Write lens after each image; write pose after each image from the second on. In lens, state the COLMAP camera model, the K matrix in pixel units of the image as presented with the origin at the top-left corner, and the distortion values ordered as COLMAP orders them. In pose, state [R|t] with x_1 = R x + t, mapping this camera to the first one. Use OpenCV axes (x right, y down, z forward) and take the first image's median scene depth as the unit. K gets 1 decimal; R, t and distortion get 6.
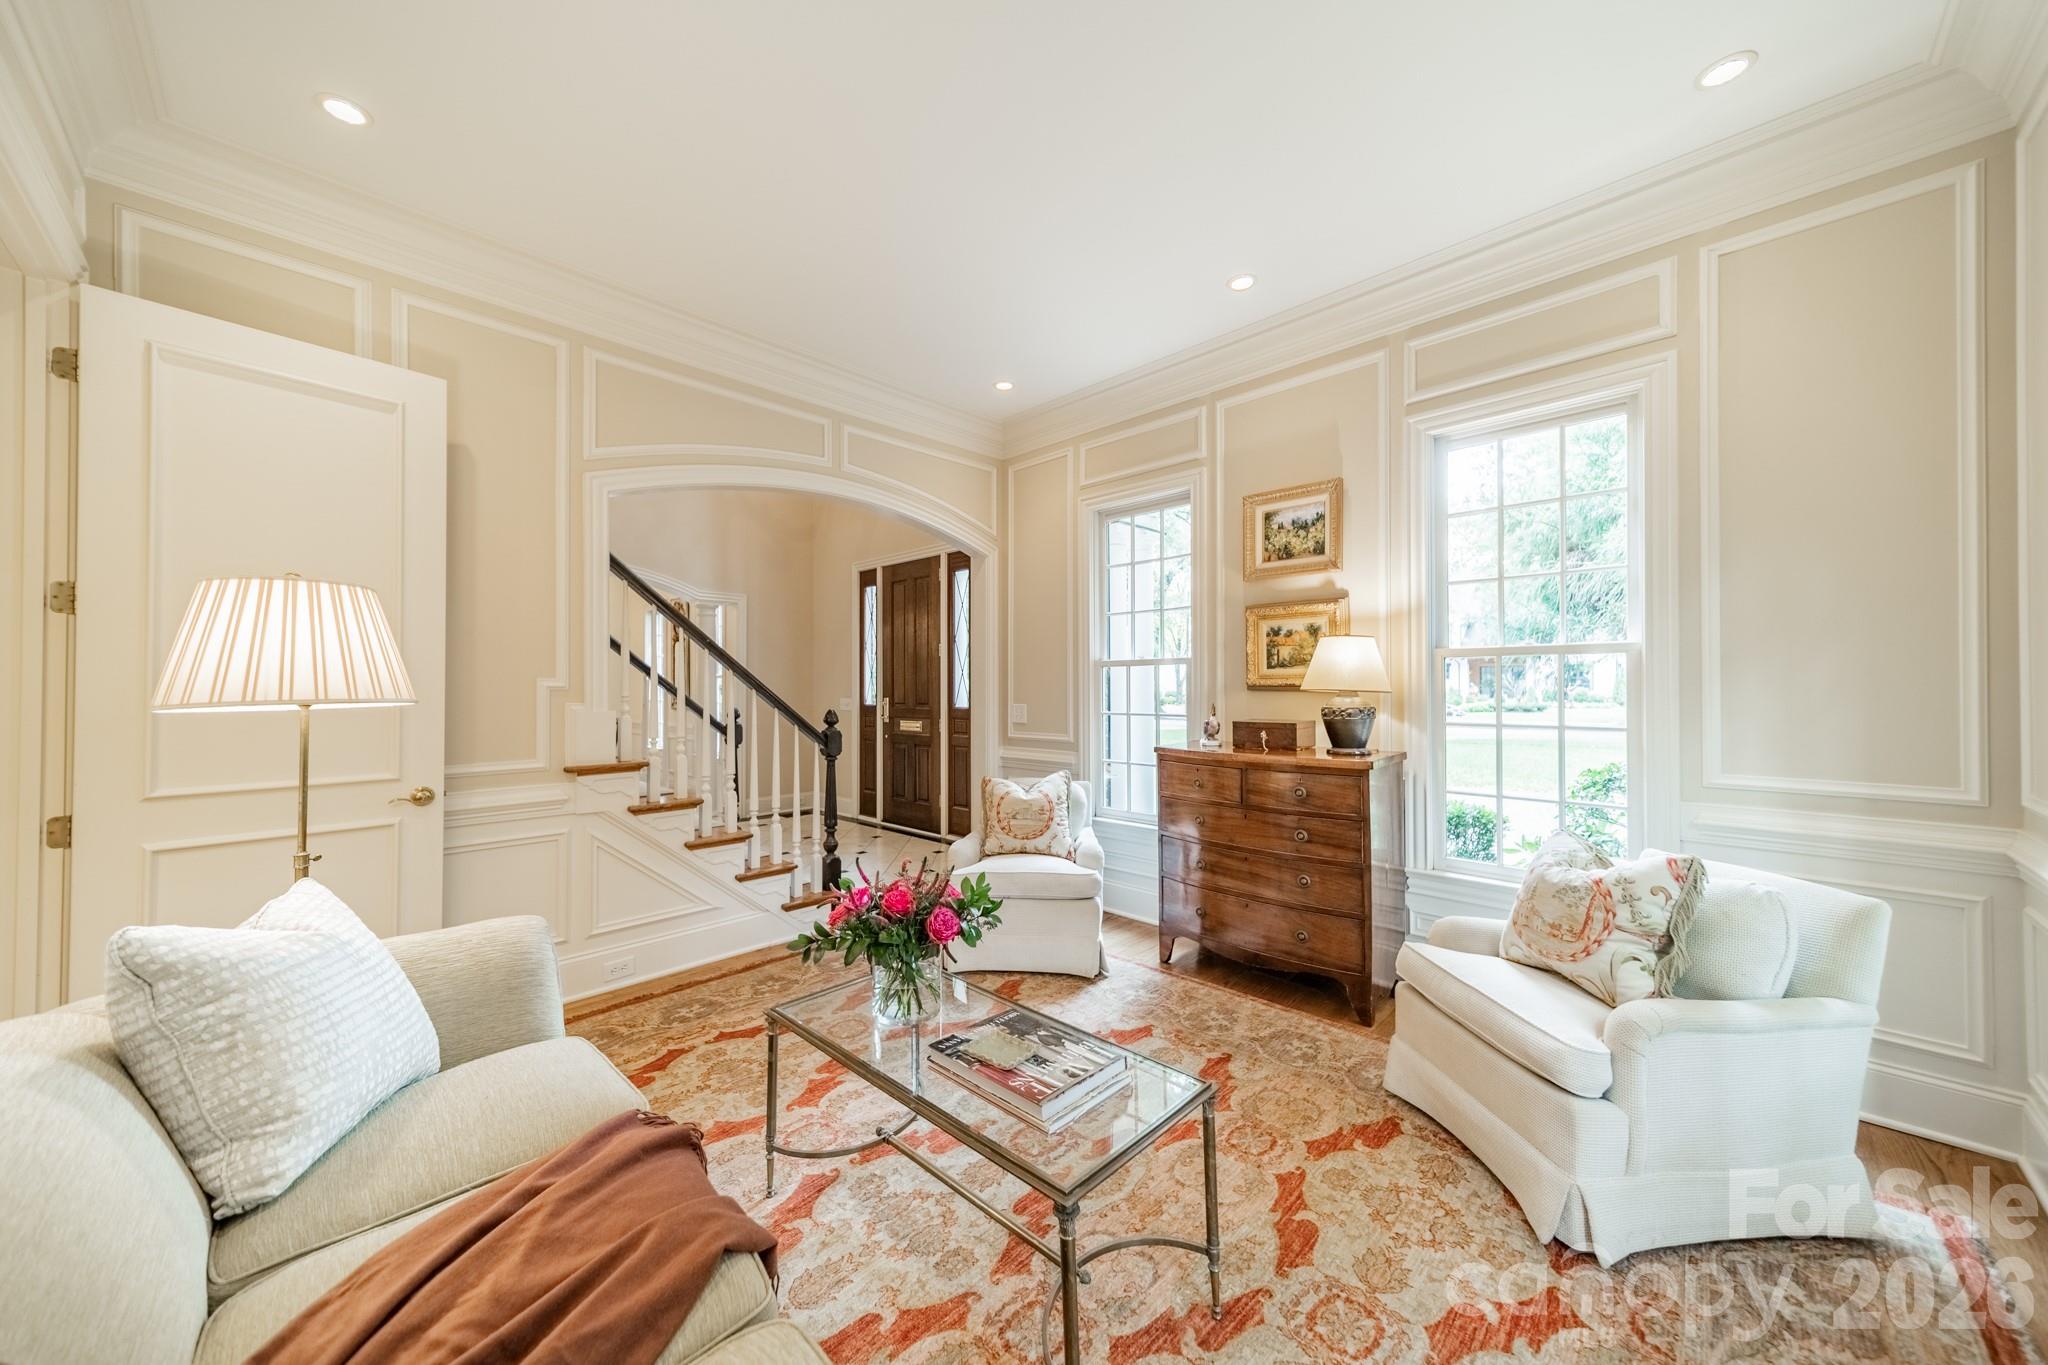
lens RADIAL K [[712.1, 0, 1021.4], [0, 712.1, 682.3], [0, 0, 1]] dist [0.007008, -0.000086]
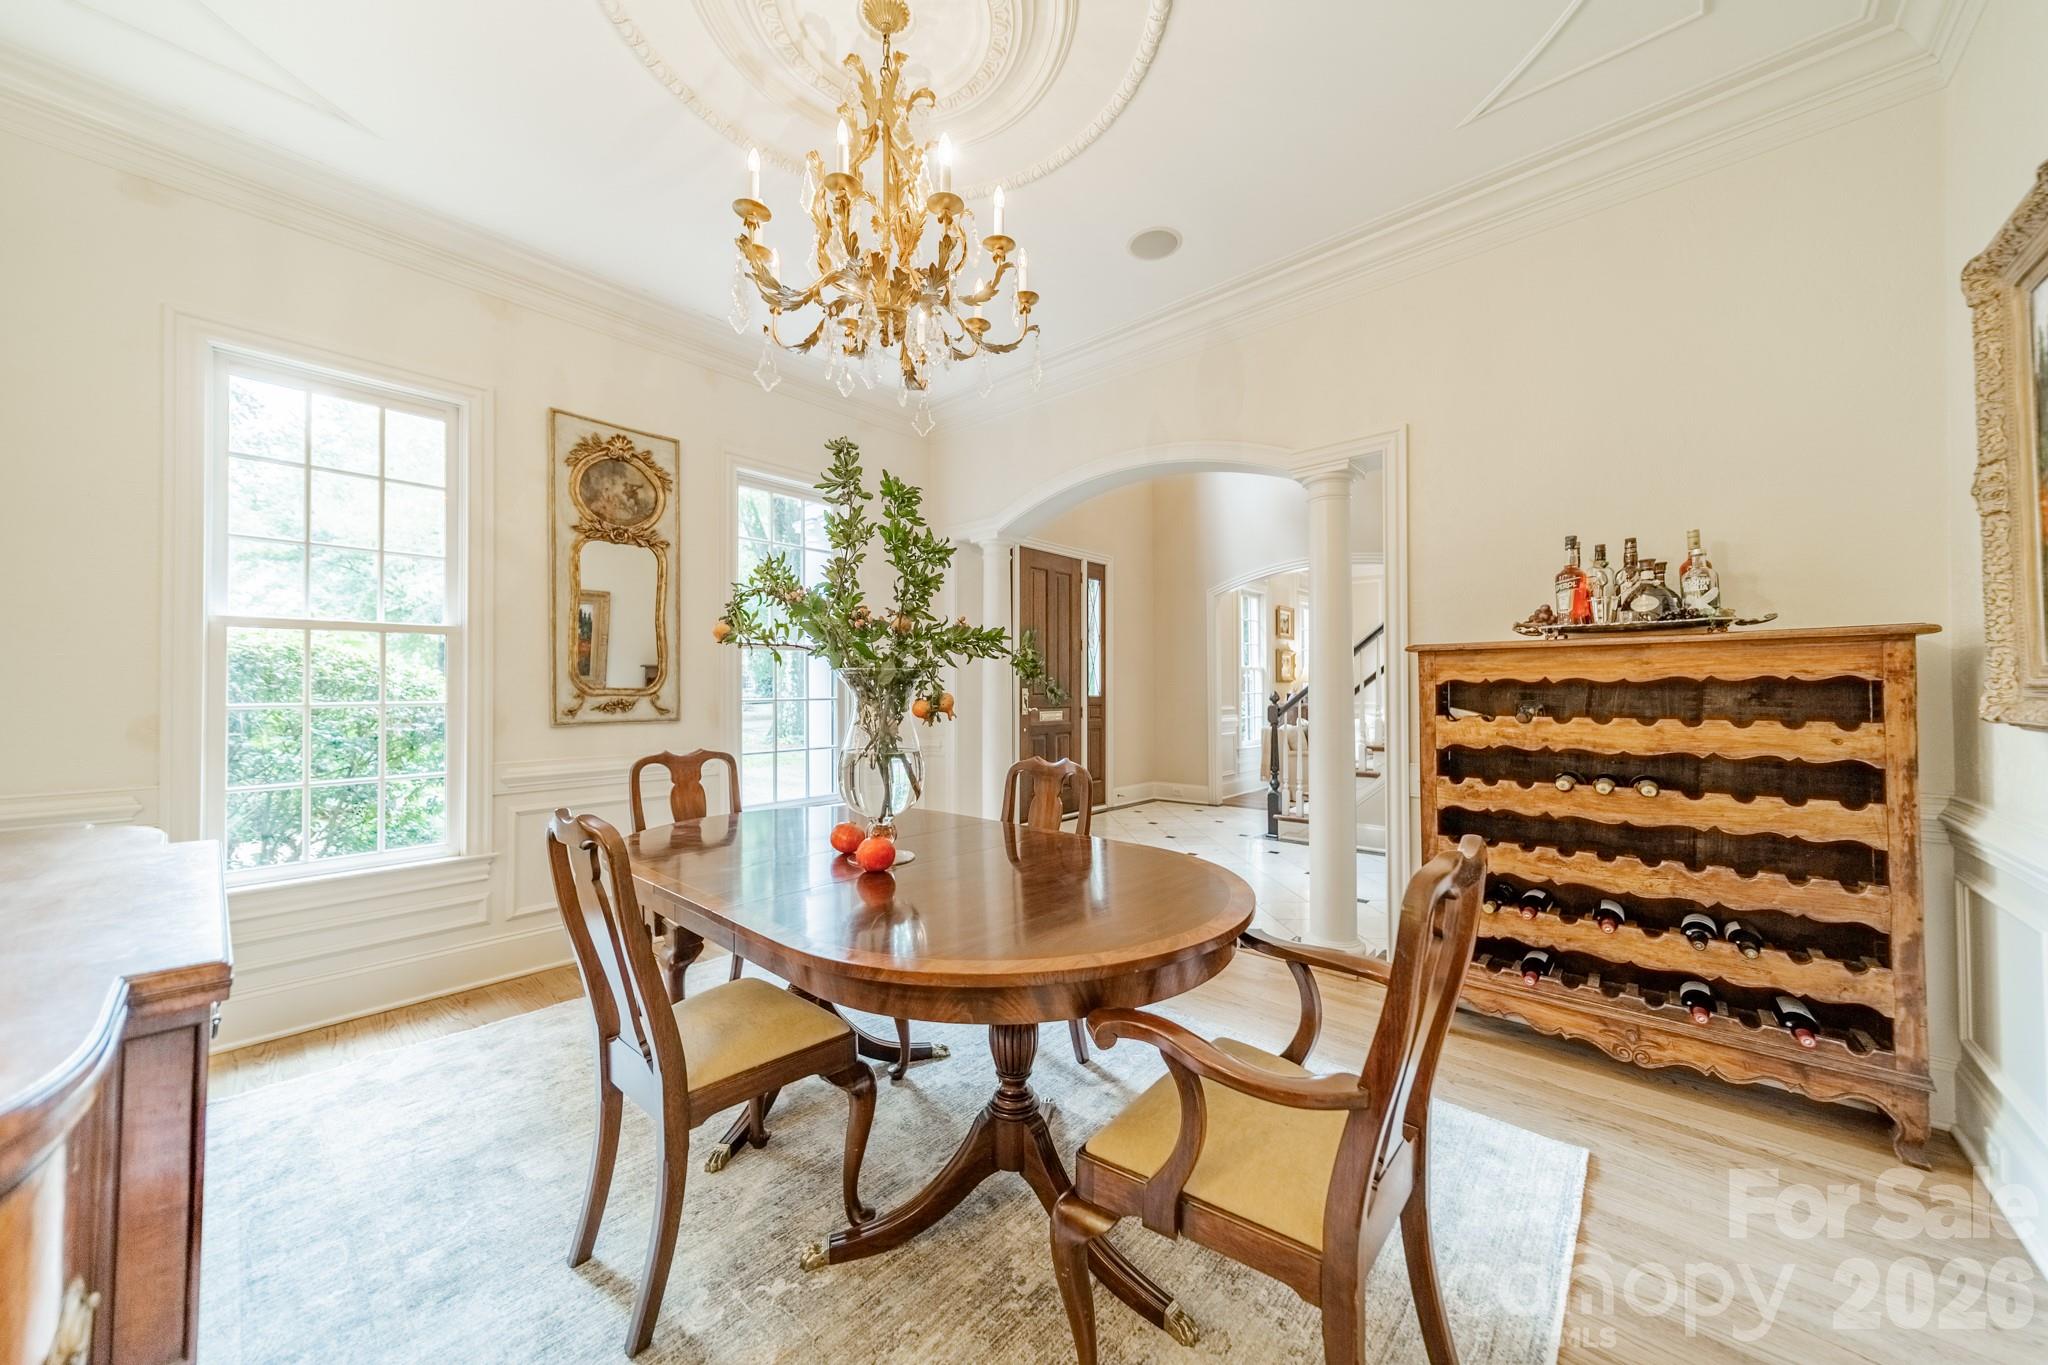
lens RADIAL K [[712.1, 0, 1021.4], [0, 712.1, 682.3], [0, 0, 1]] dist [0.007008, -0.000086]
pose [[-0.051725, 0.014302, 0.998559, -1.157760], [-0.012648, 0.999808, -0.014975, 0.029161], [-0.998581, -0.013404, -0.051534, 1.094496]]
